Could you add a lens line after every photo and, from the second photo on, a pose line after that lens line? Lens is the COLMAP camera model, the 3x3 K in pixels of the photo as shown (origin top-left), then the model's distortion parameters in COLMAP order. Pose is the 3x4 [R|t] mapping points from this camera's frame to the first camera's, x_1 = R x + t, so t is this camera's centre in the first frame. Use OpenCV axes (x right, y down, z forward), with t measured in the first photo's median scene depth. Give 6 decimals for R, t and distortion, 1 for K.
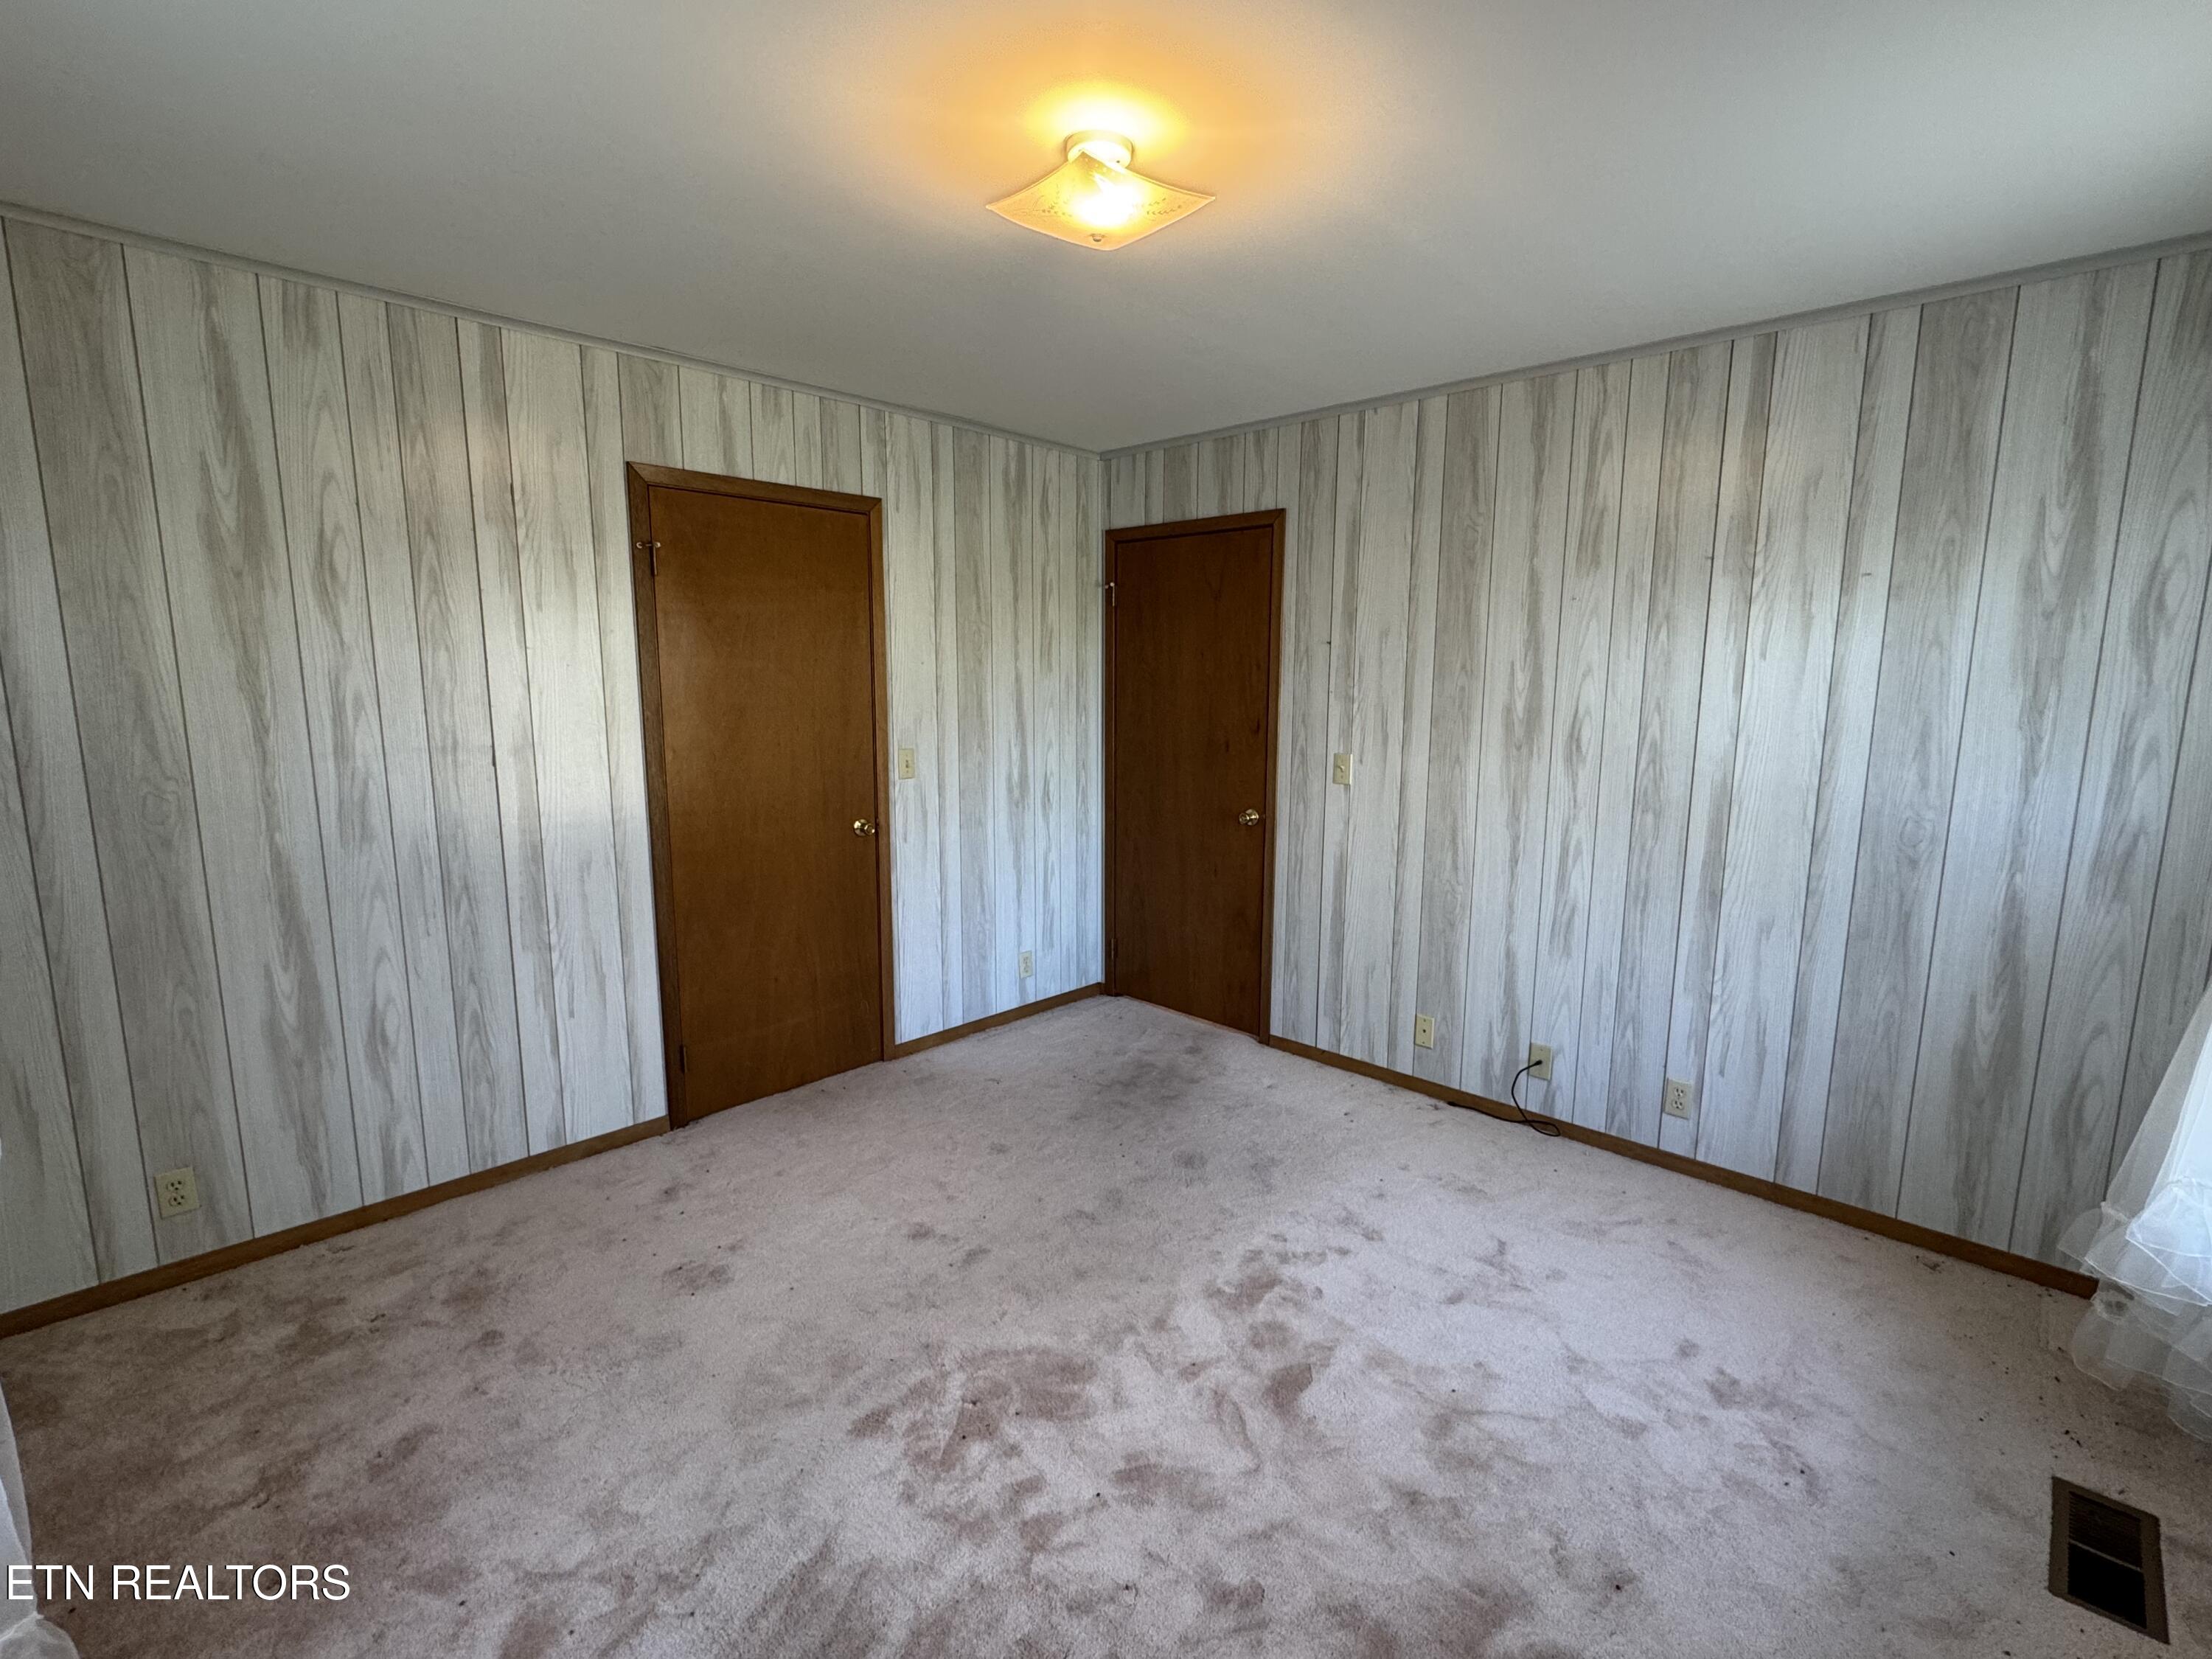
lens RADIAL K [[1012.0, 0, 1100.7], [0, 1012.0, 825.7], [0, 0, 1]] dist [-0.002035, 0.000862]
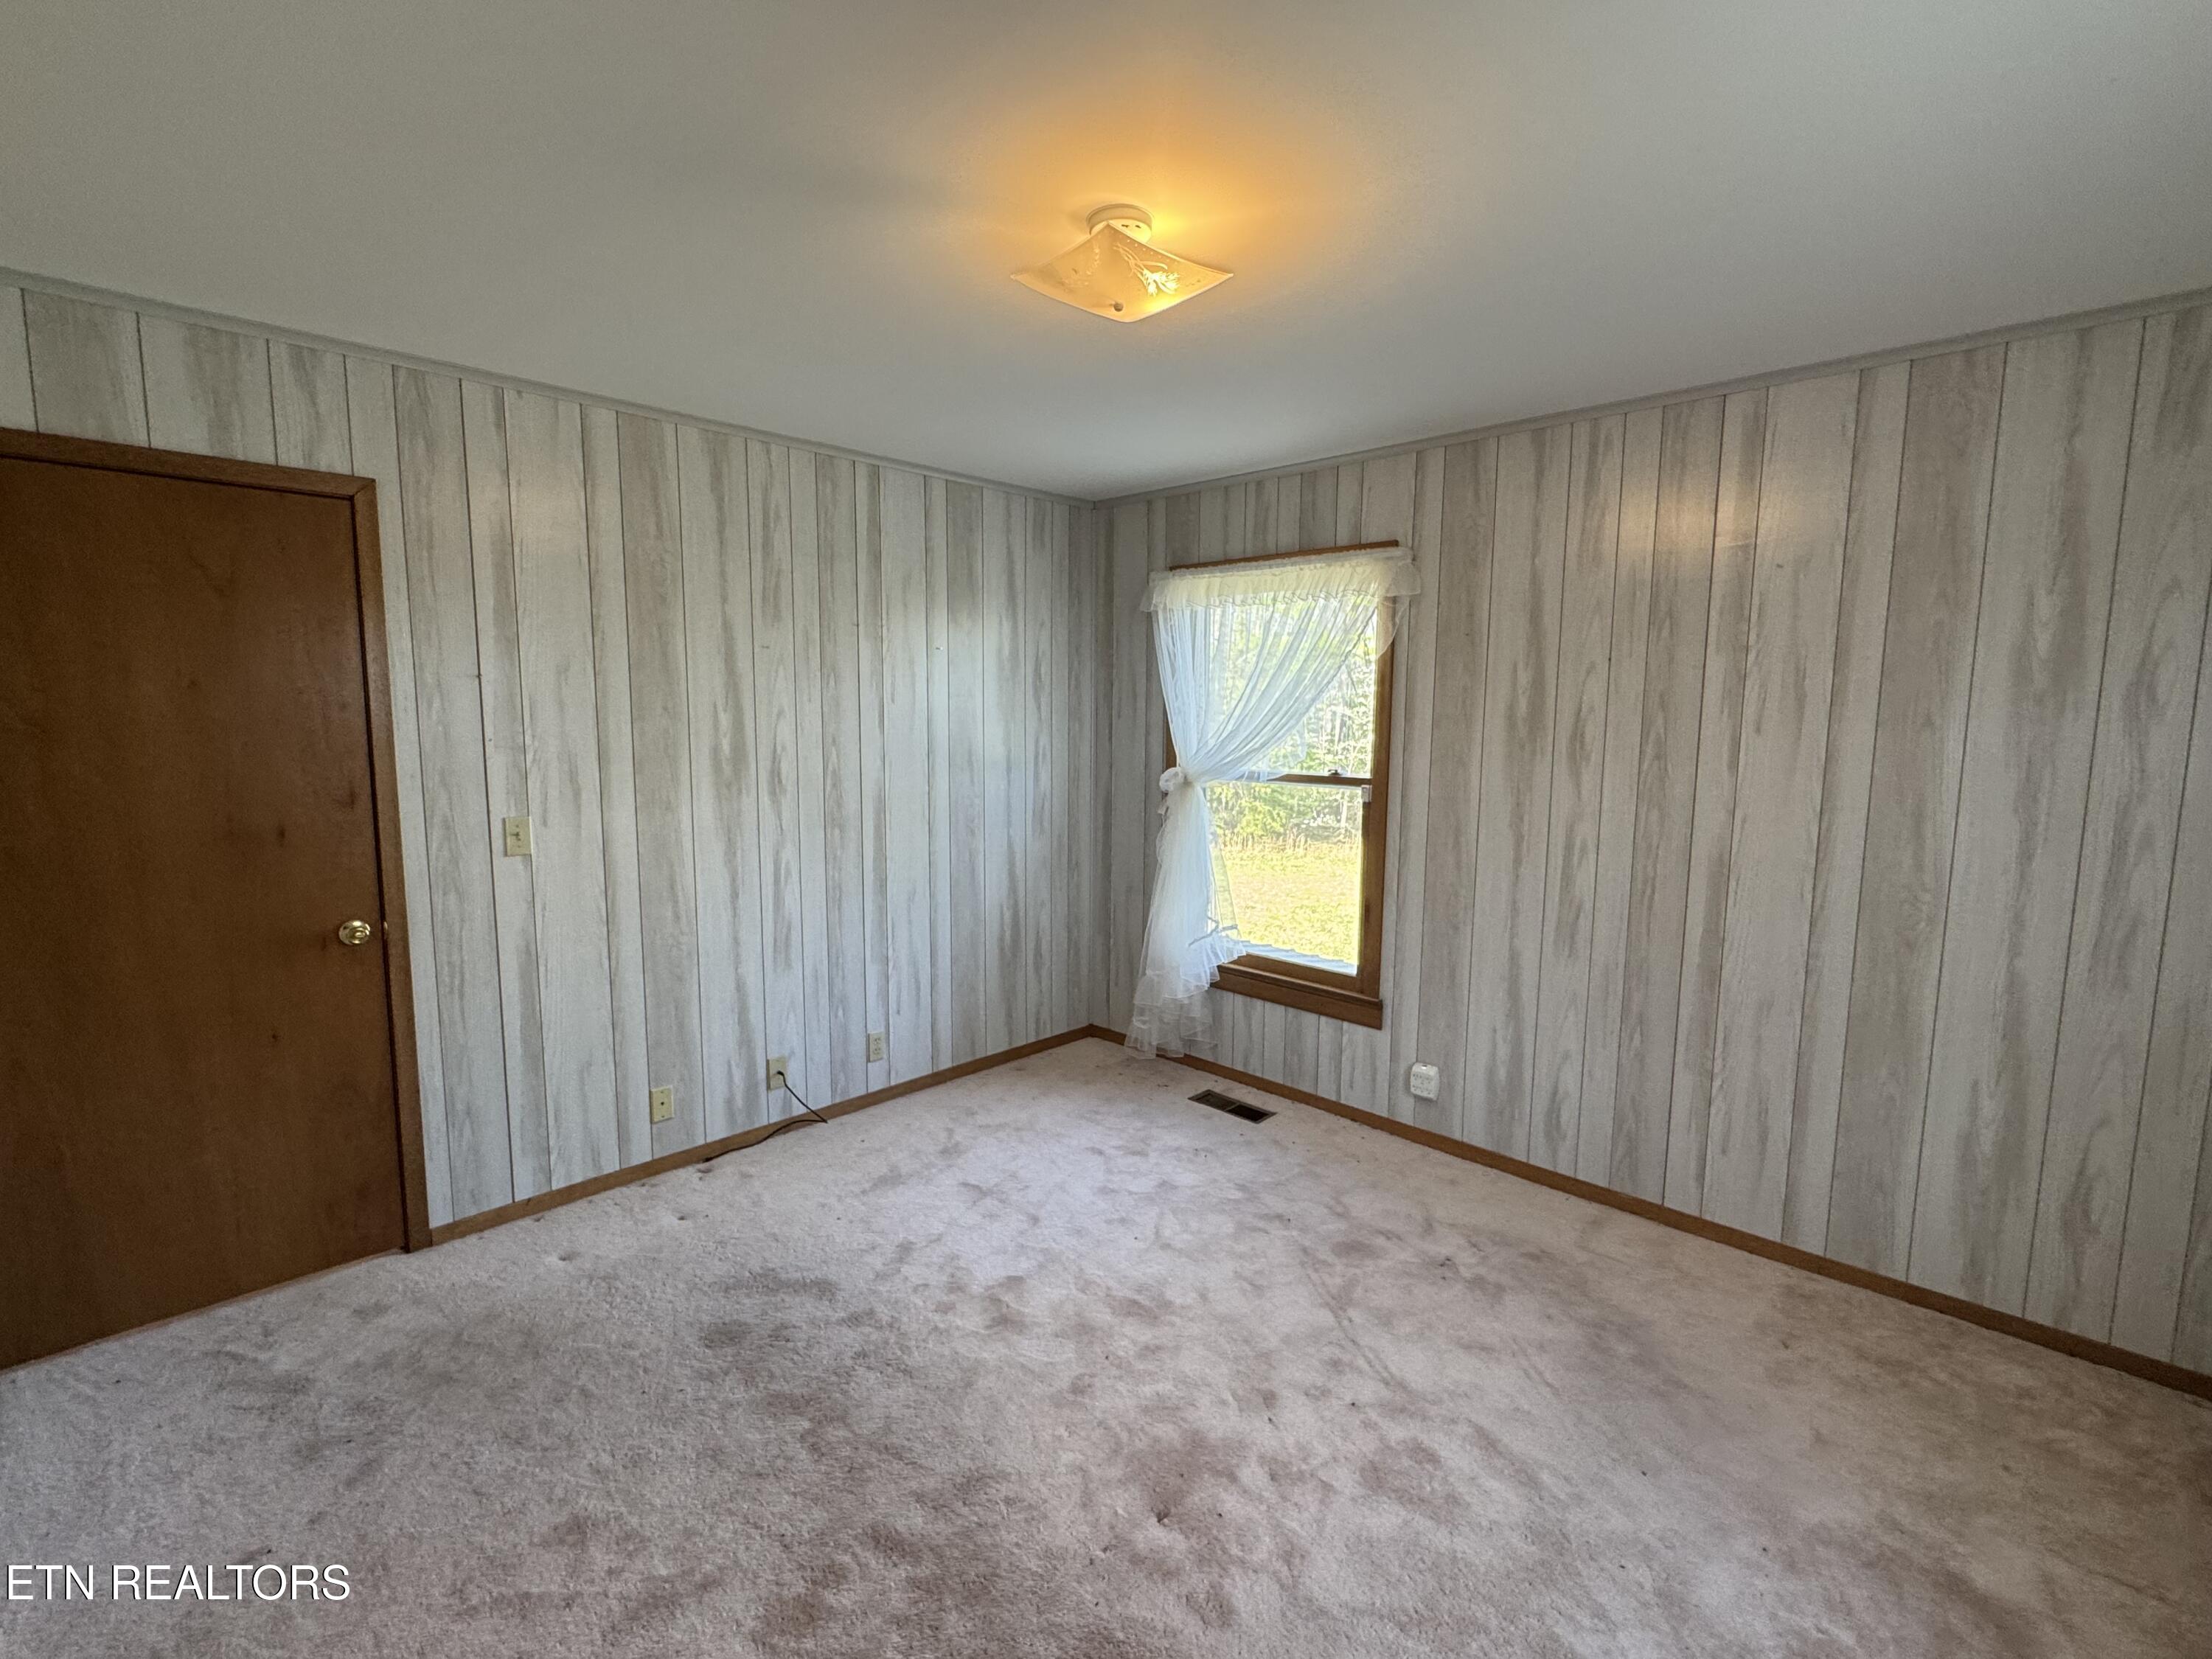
lens RADIAL K [[1012.0, 0, 1099.7], [0, 1012.0, 830.3], [0, 0, 1]] dist [-0.002035, 0.000862]
pose [[0.004083, -0.122676, 0.992438, -0.614154], [0.145875, 0.981903, 0.120773, -0.102485], [-0.989295, 0.144278, 0.021905, 0.609580]]
